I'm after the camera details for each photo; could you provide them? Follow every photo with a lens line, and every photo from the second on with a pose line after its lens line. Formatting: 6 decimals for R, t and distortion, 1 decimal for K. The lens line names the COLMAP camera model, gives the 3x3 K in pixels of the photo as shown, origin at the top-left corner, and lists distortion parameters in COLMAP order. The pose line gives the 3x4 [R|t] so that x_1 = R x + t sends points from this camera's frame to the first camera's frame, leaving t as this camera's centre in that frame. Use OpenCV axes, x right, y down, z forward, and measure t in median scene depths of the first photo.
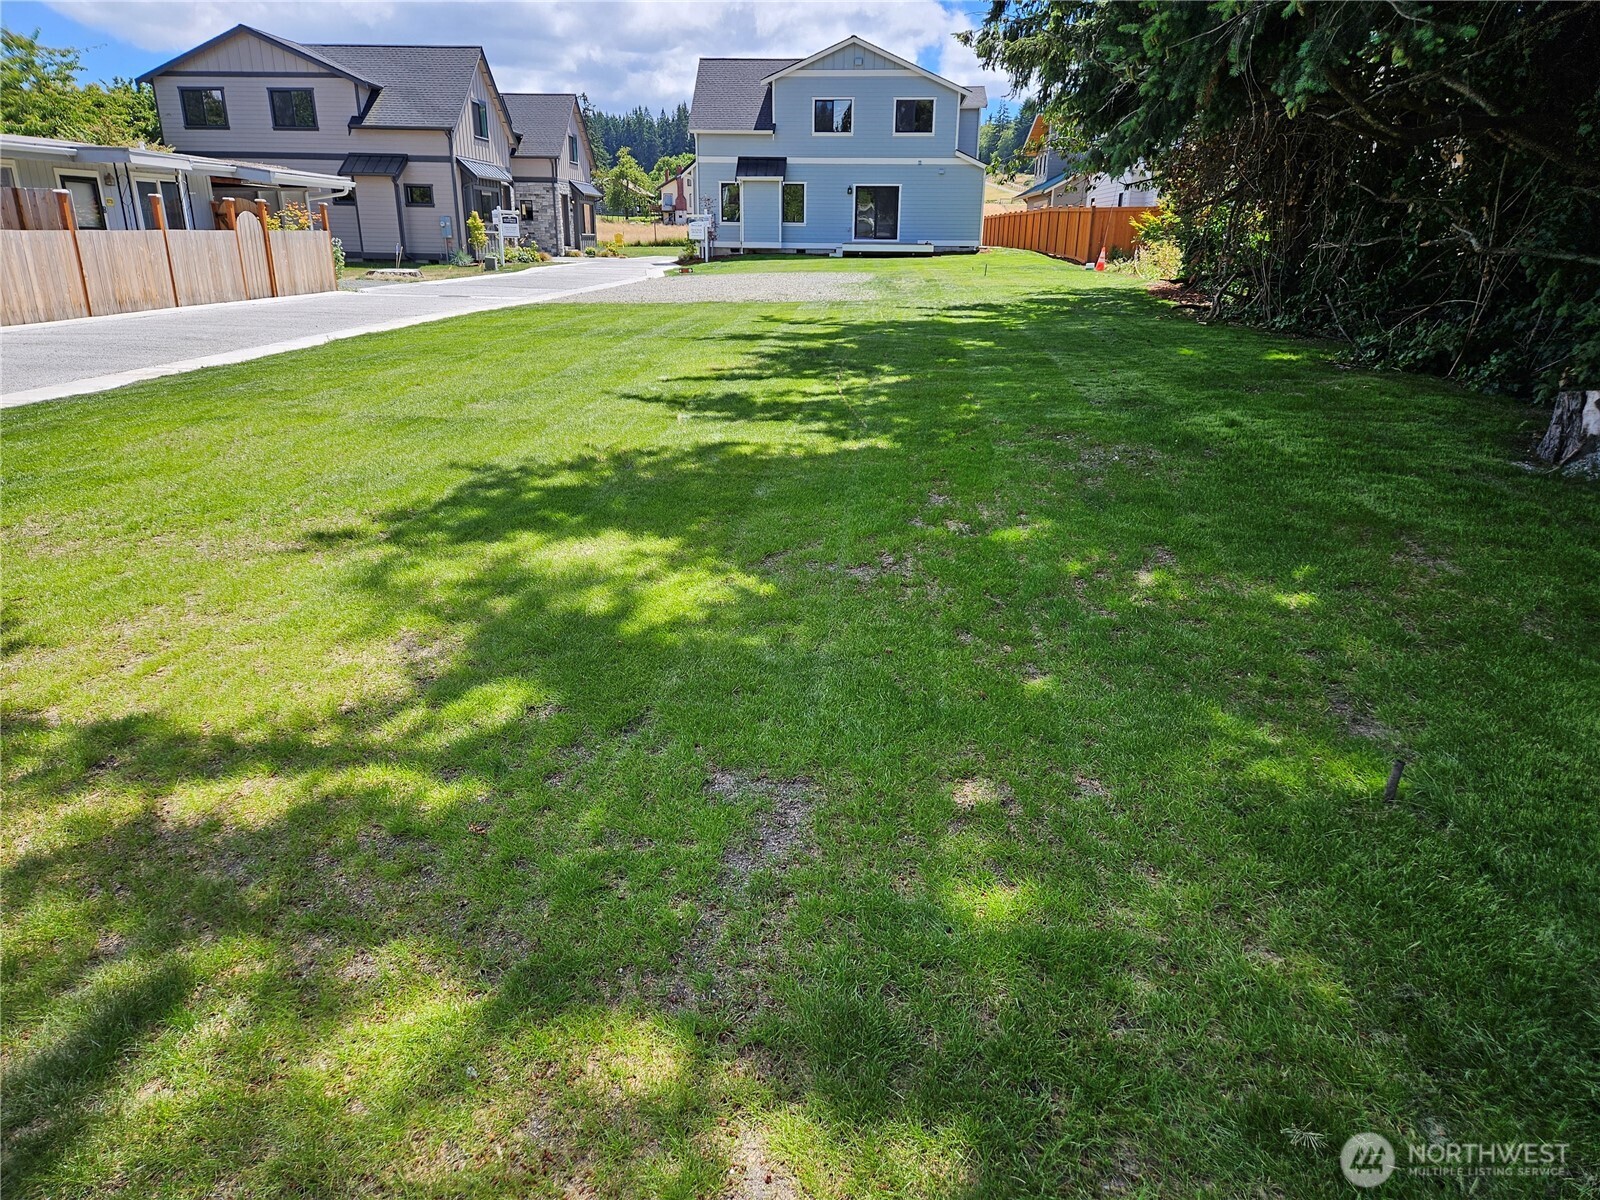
lens RADIAL K [[1078.4, 0, 803.0], [0, 1078.4, 607.4], [0, 0, 1]] dist [0.043361, -0.029054]
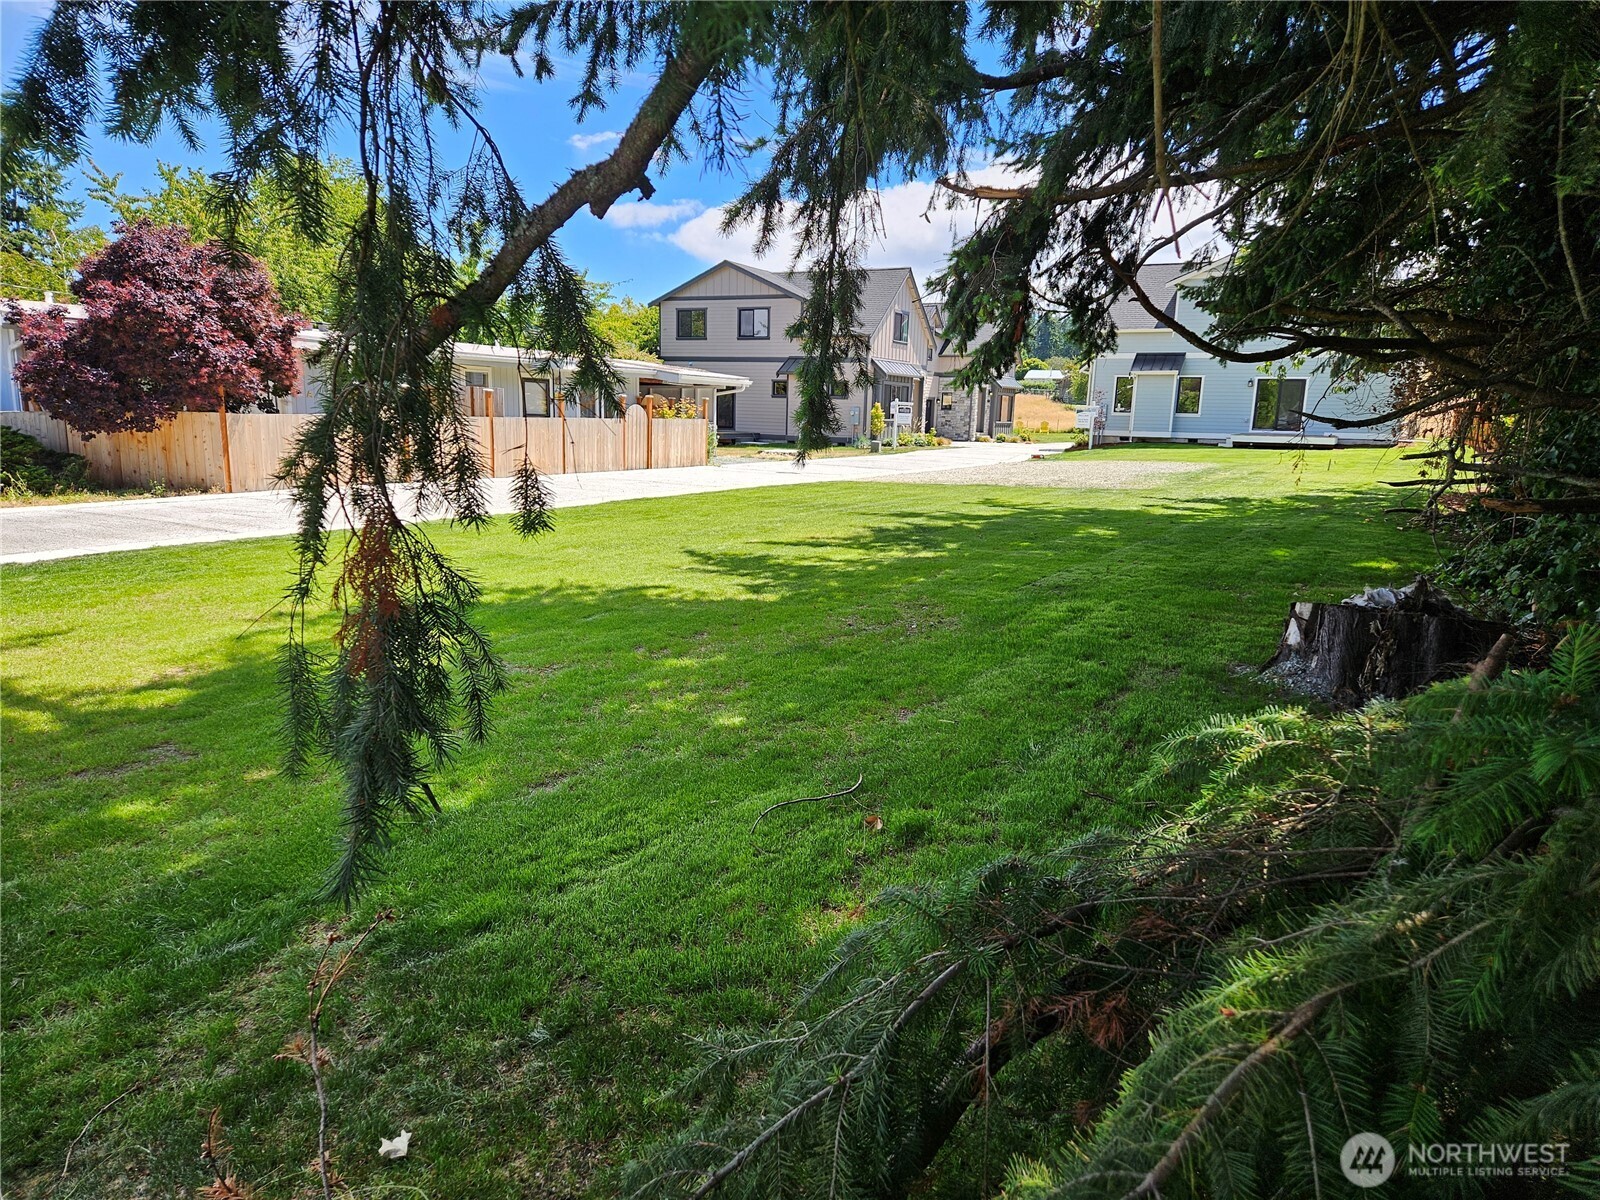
lens RADIAL K [[1078.4, 0, 809.2], [0, 1078.4, 609.1], [0, 0, 1]] dist [0.043361, -0.029054]
pose [[0.906792, 0.087700, -0.412355, 0.119107], [-0.151527, 0.980559, -0.124671, 0.000824], [0.393405, 0.175533, 0.902452, -0.013806]]
